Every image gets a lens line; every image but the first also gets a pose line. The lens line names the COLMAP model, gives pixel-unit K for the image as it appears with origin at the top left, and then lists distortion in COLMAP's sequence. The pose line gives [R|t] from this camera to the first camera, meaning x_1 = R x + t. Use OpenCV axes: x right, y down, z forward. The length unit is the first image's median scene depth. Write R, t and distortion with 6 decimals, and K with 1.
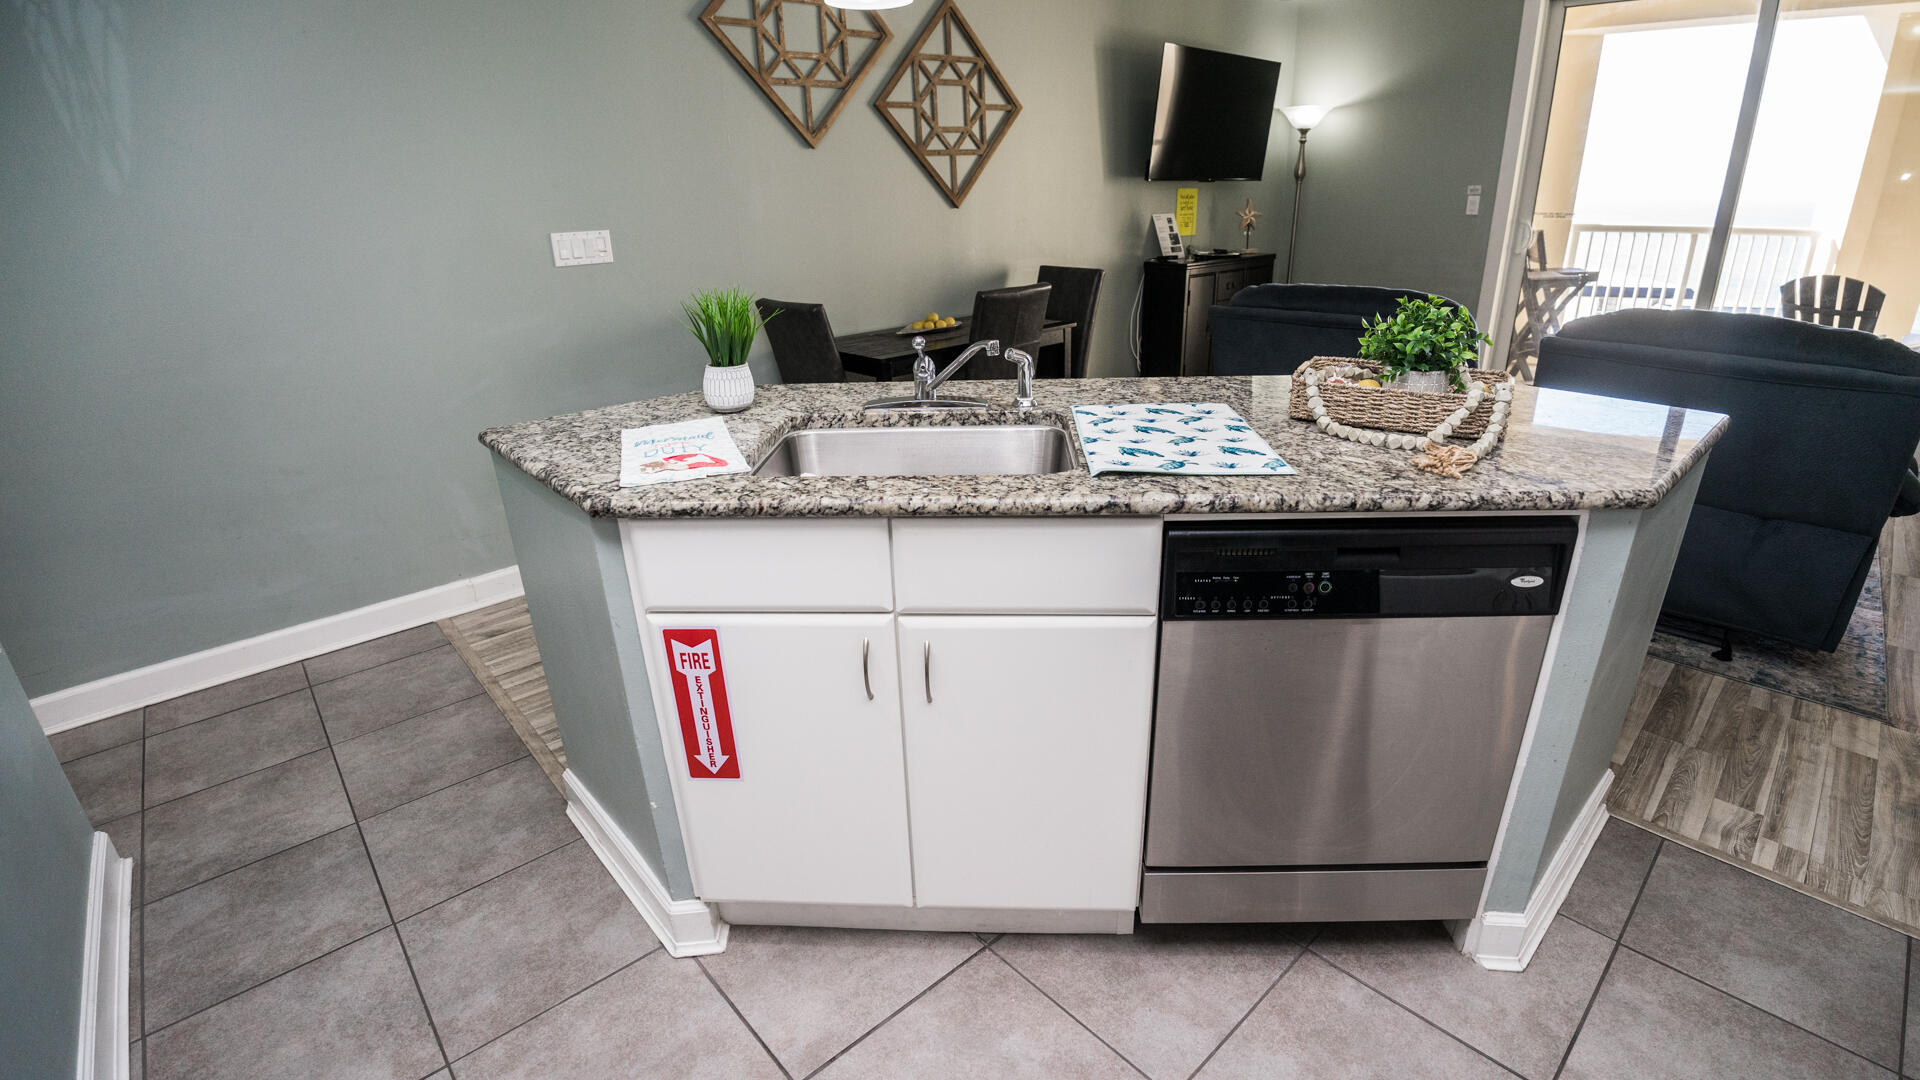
lens RADIAL K [[870.8, 0, 970.7], [0, 870.8, 524.5], [0, 0, 1]] dist [-0.065815, 0.005105]
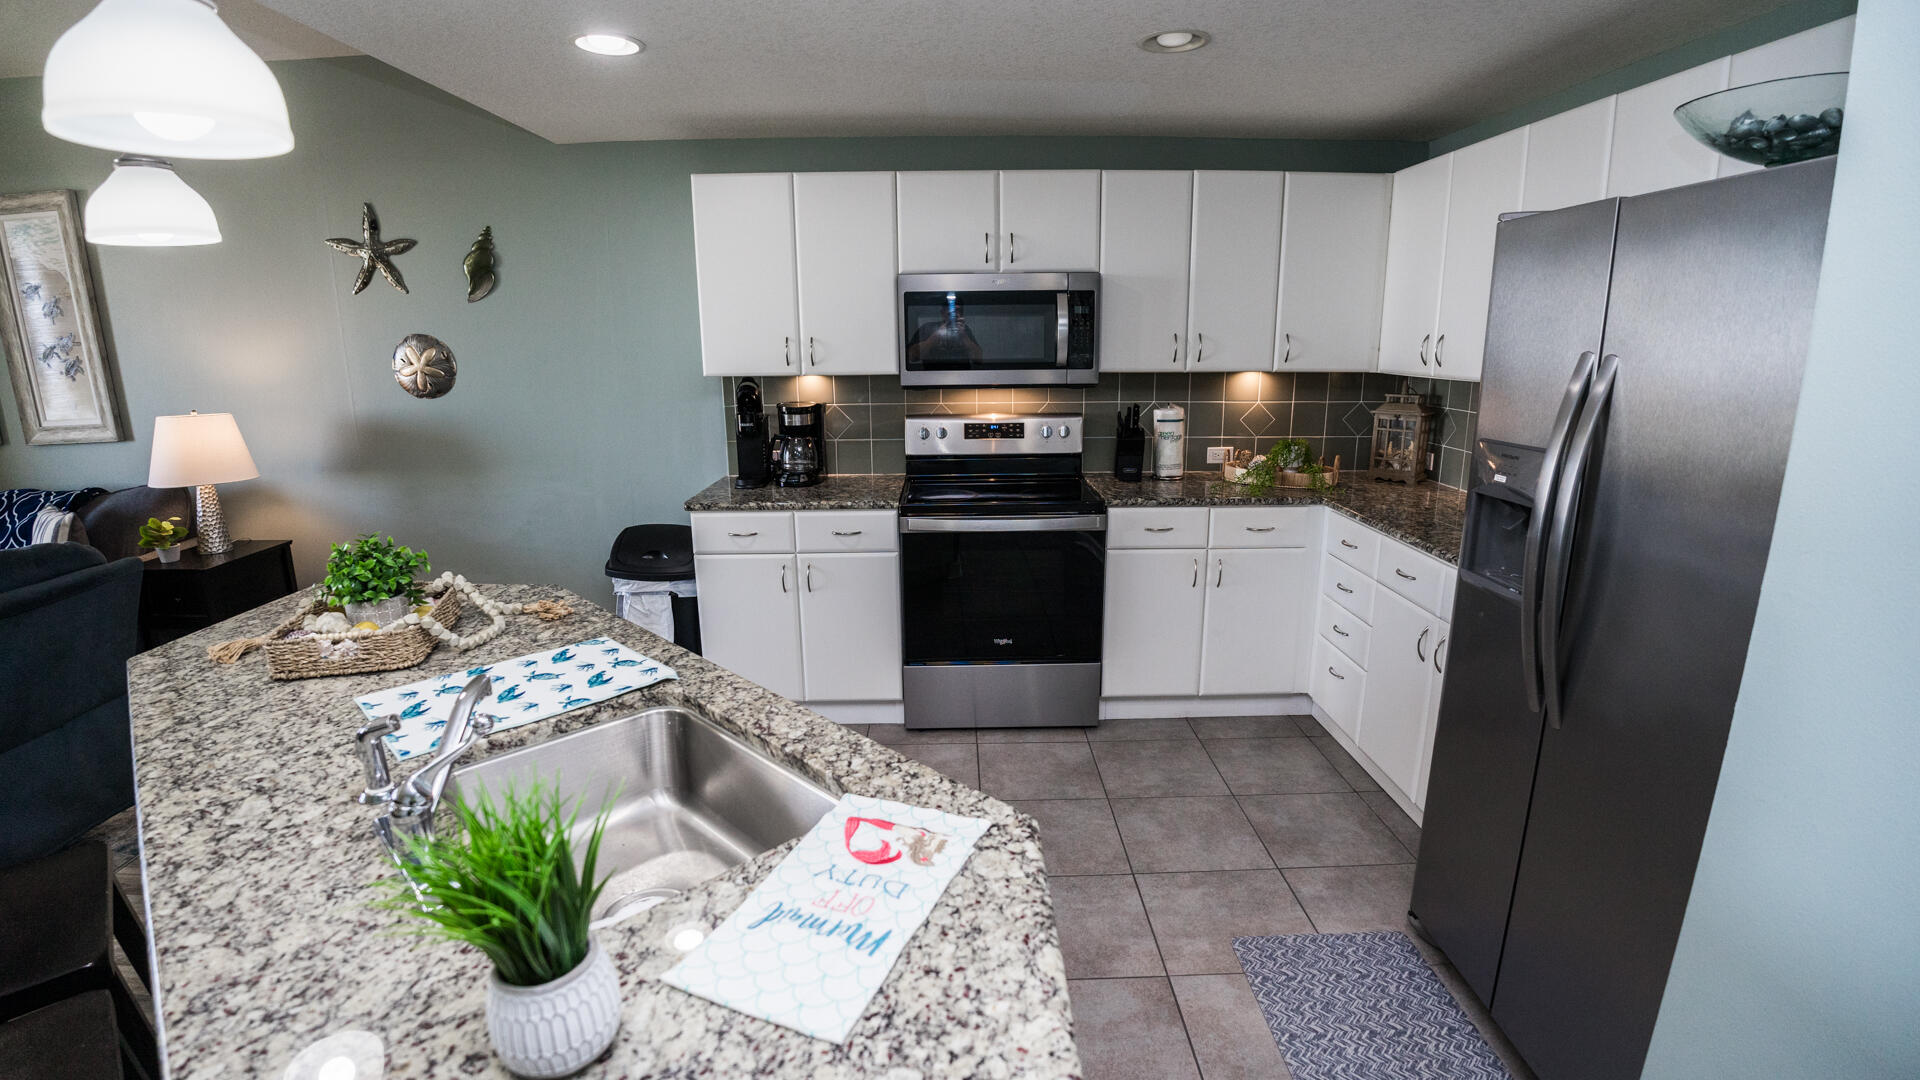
lens RADIAL K [[870.8, 0, 962.8], [0, 870.8, 545.7], [0, 0, 1]] dist [-0.065815, 0.005105]
pose [[-0.744499, -0.122825, 0.656228, -0.299333], [0.263377, 0.849178, 0.457744, -0.215744], [-0.613477, 0.513625, -0.599863, 0.463620]]
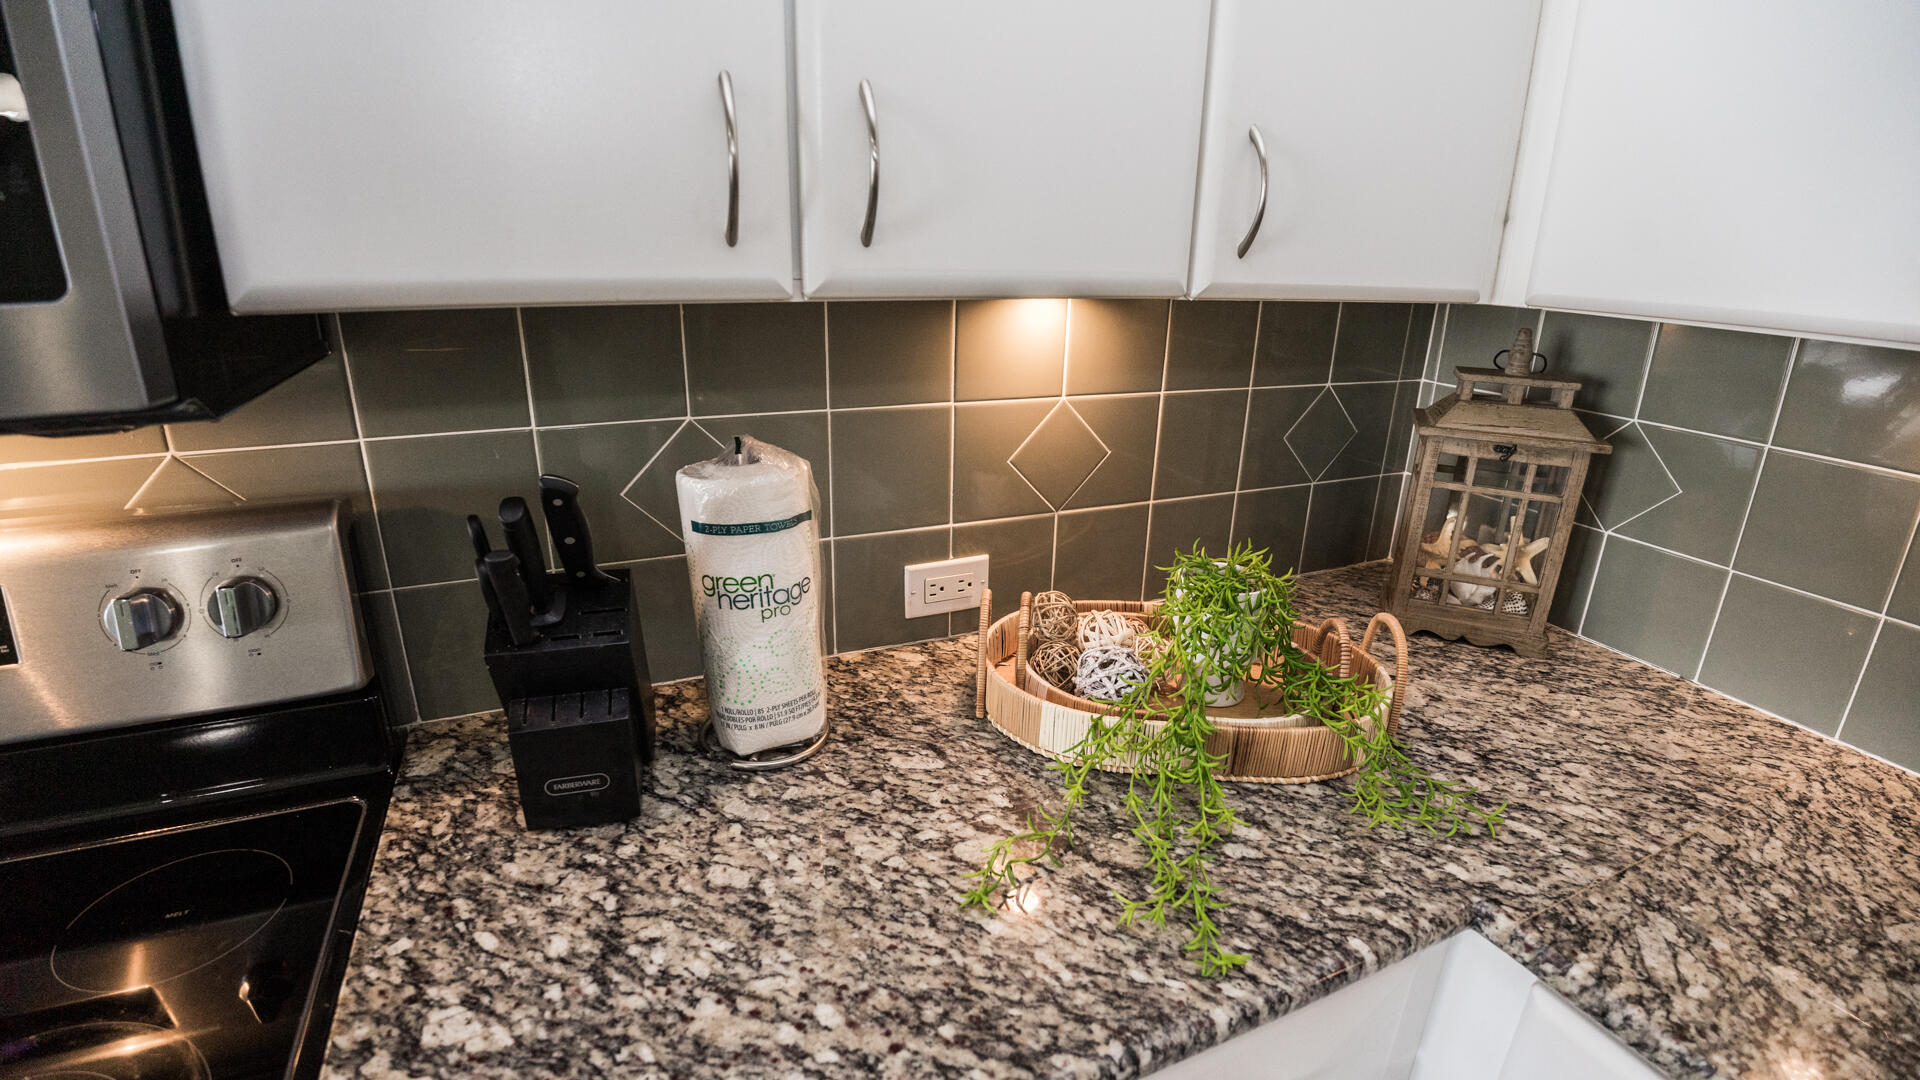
lens RADIAL K [[870.8, 0, 958.3], [0, 870.8, 535.5], [0, 0, 1]] dist [-0.065815, 0.005105]
pose [[-0.946662, -0.087596, 0.310094, 0.052303], [0.122324, 0.792610, 0.597332, 0.041020], [-0.298108, 0.603403, -0.739619, -0.161753]]
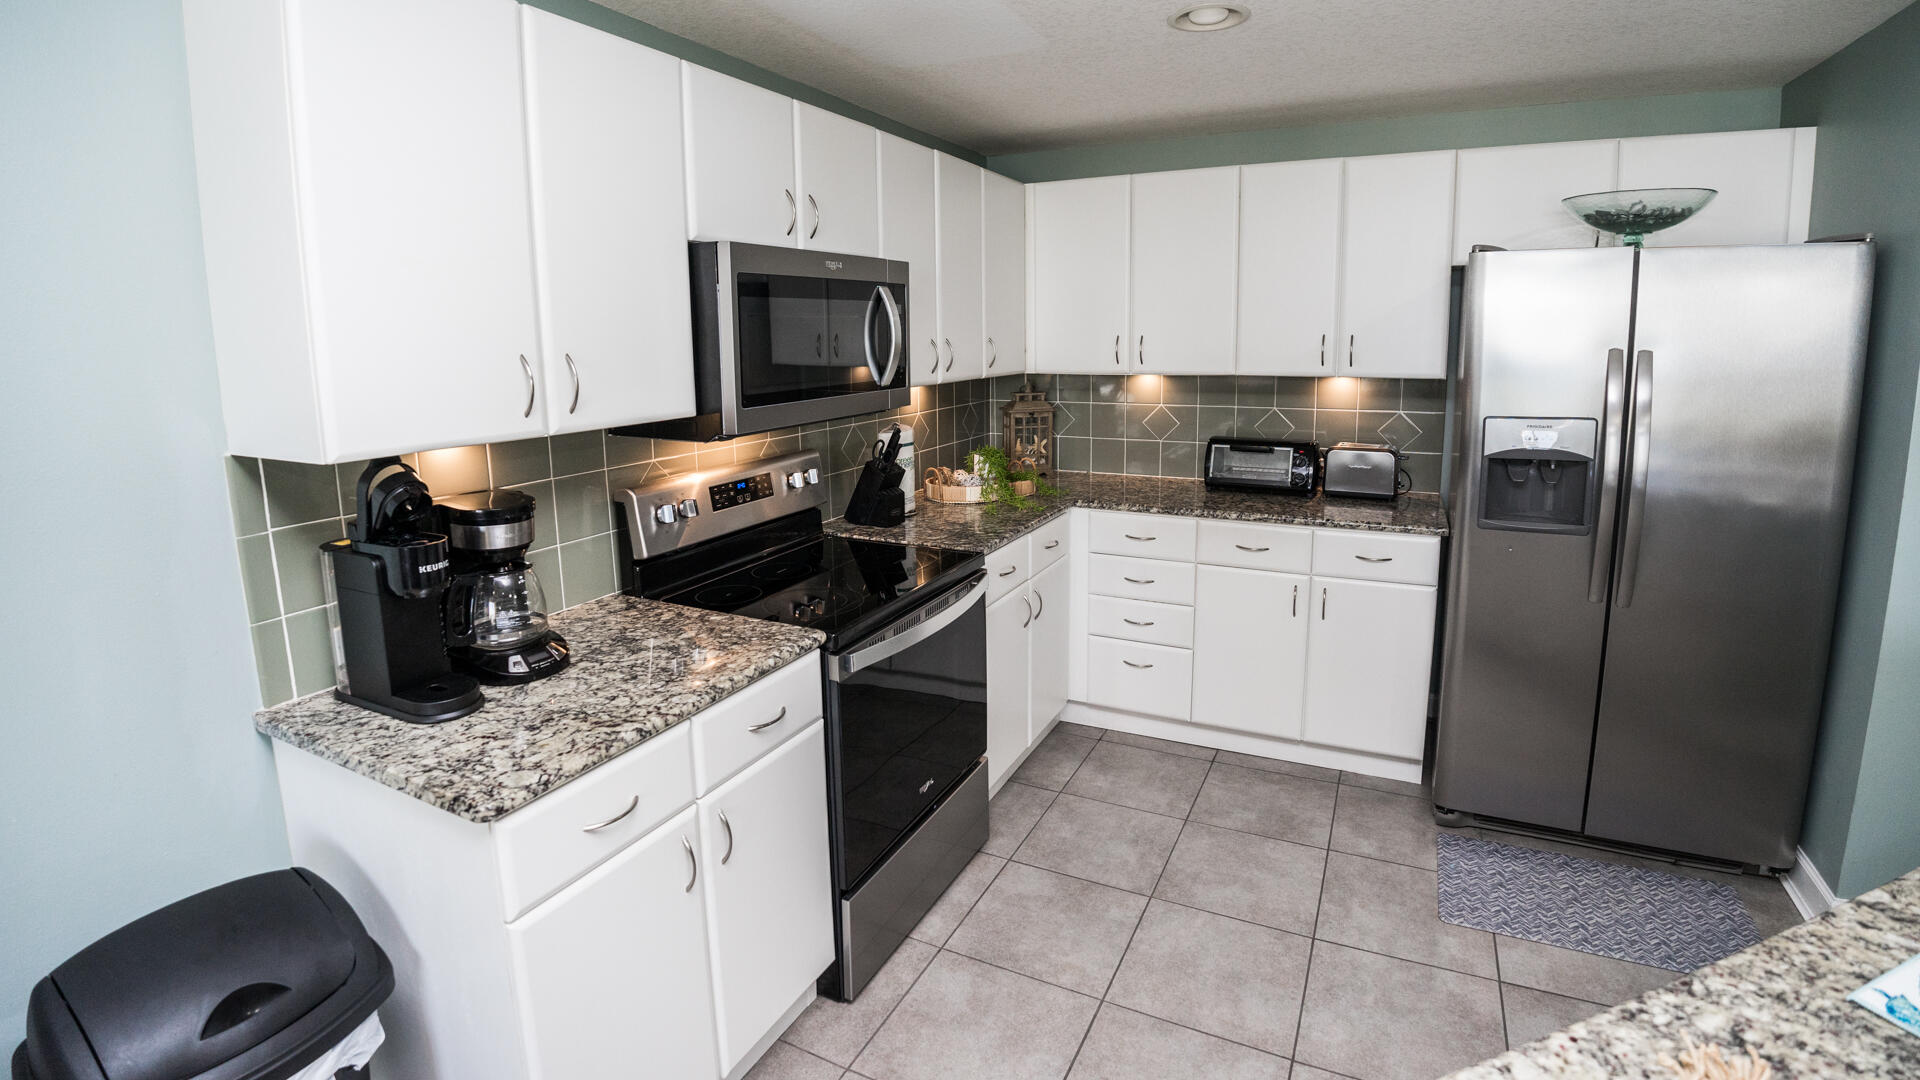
lens RADIAL K [[870.8, 0, 961.7], [0, 870.8, 467.1], [0, 0, 1]] dist [-0.065815, 0.005105]
pose [[-0.937504, 0.095331, -0.334662, 0.374821], [-0.082919, 0.872836, 0.480918, -0.202143], [0.337952, 0.478612, -0.810382, 0.350478]]
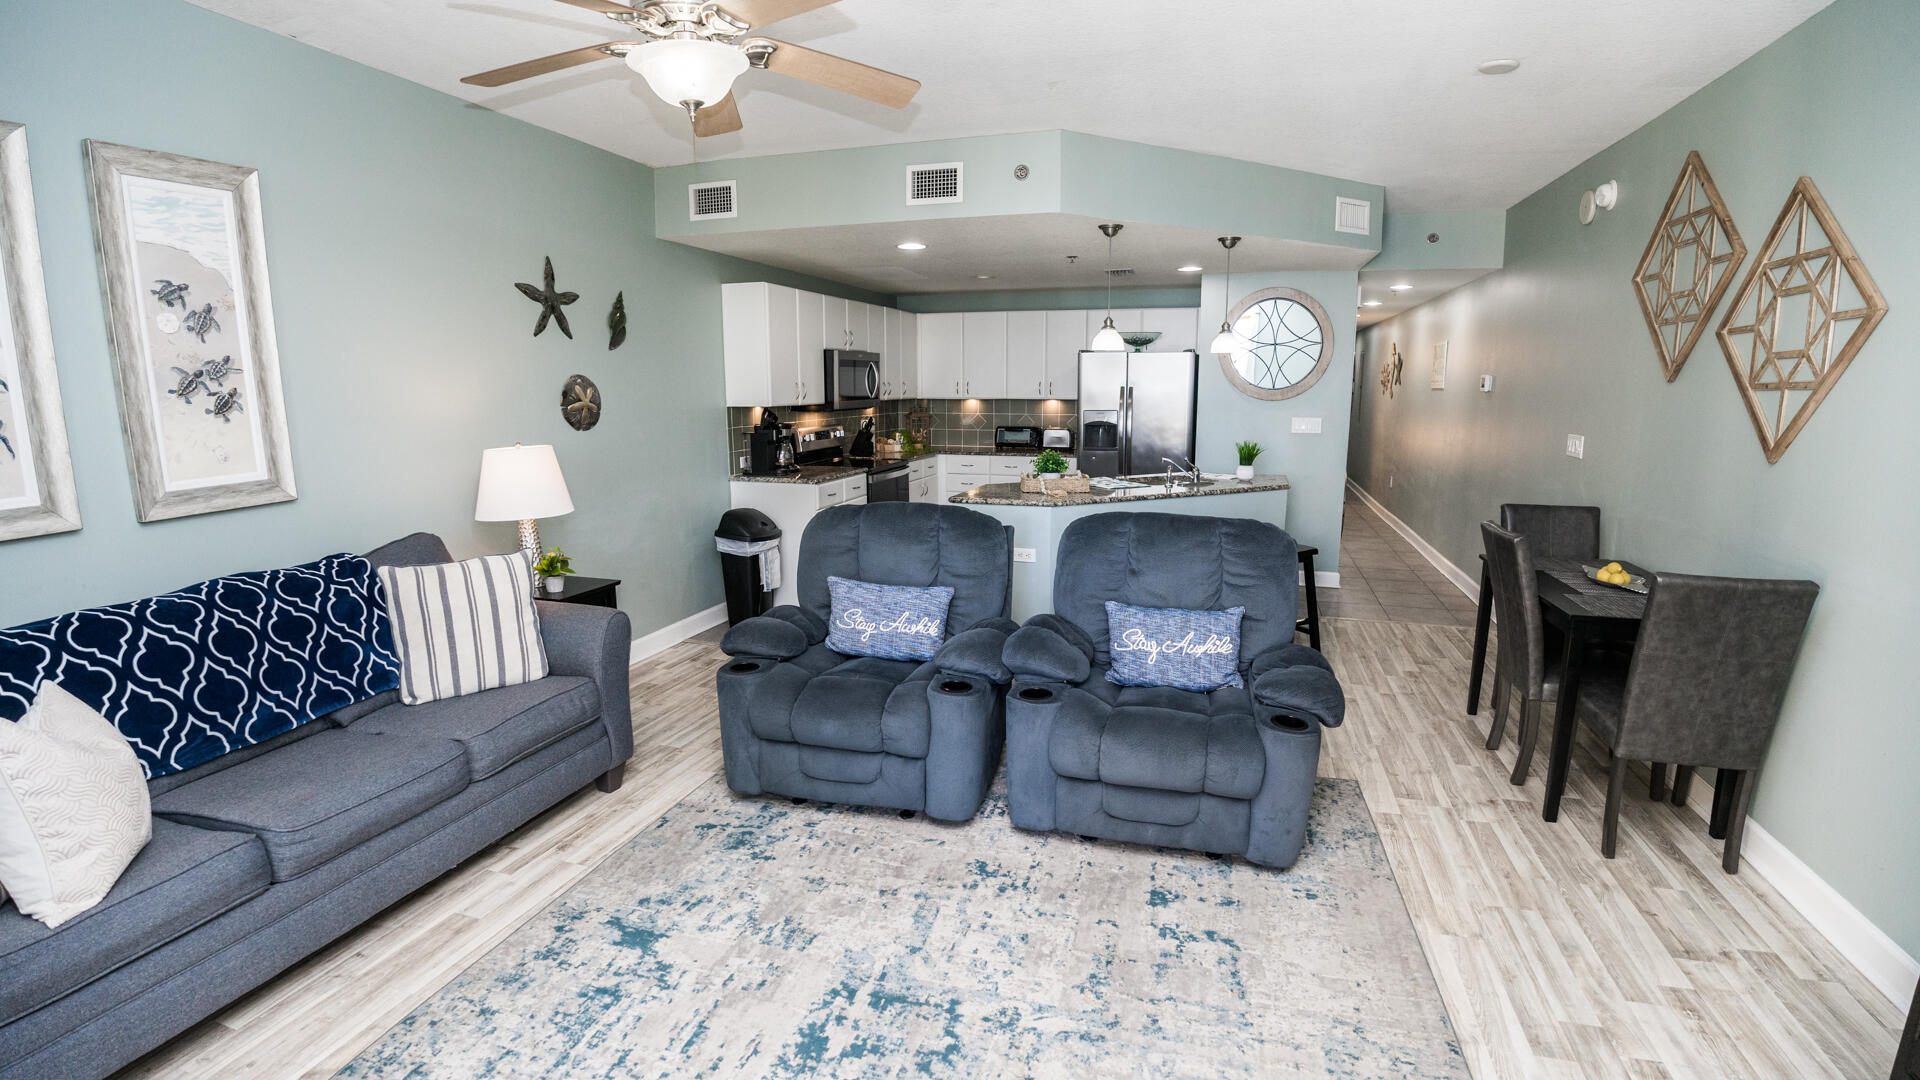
lens RADIAL K [[870.8, 0, 959.6], [0, 870.8, 539.1], [0, 0, 1]] dist [-0.065815, 0.005105]
pose [[-0.869988, 0.114225, -0.479660, 0.930053], [-0.152642, 0.862618, 0.482277, -0.569898], [0.468851, 0.492792, -0.733031, 1.295629]]
